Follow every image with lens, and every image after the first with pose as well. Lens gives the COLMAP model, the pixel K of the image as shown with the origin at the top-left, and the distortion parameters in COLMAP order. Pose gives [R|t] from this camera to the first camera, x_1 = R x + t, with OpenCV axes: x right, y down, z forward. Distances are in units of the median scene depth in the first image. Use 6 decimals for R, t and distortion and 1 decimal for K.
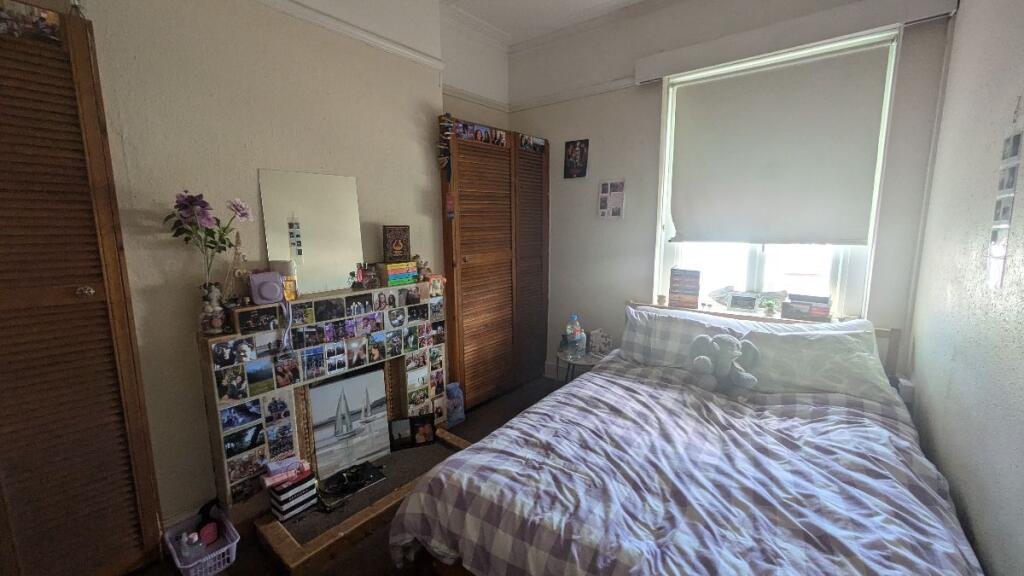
lens RADIAL K [[401.0, 0, 512.0], [0, 401.0, 288.0], [0, 0, 1]] dist [-0.008002, 0.000769]
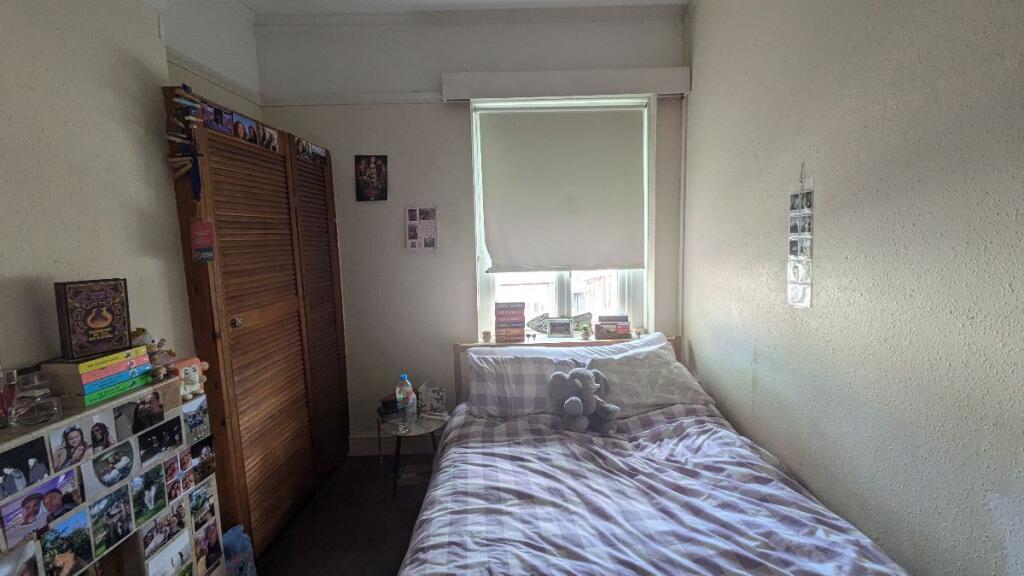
lens RADIAL K [[401.0, 0, 512.0], [0, 401.0, 288.0], [0, 0, 1]] dist [-0.008002, 0.000769]
pose [[0.791189, -0.080155, 0.606296, -0.171617], [0.110807, 0.993754, -0.013219, -0.081030], [-0.601449, 0.077641, 0.795129, 0.280616]]
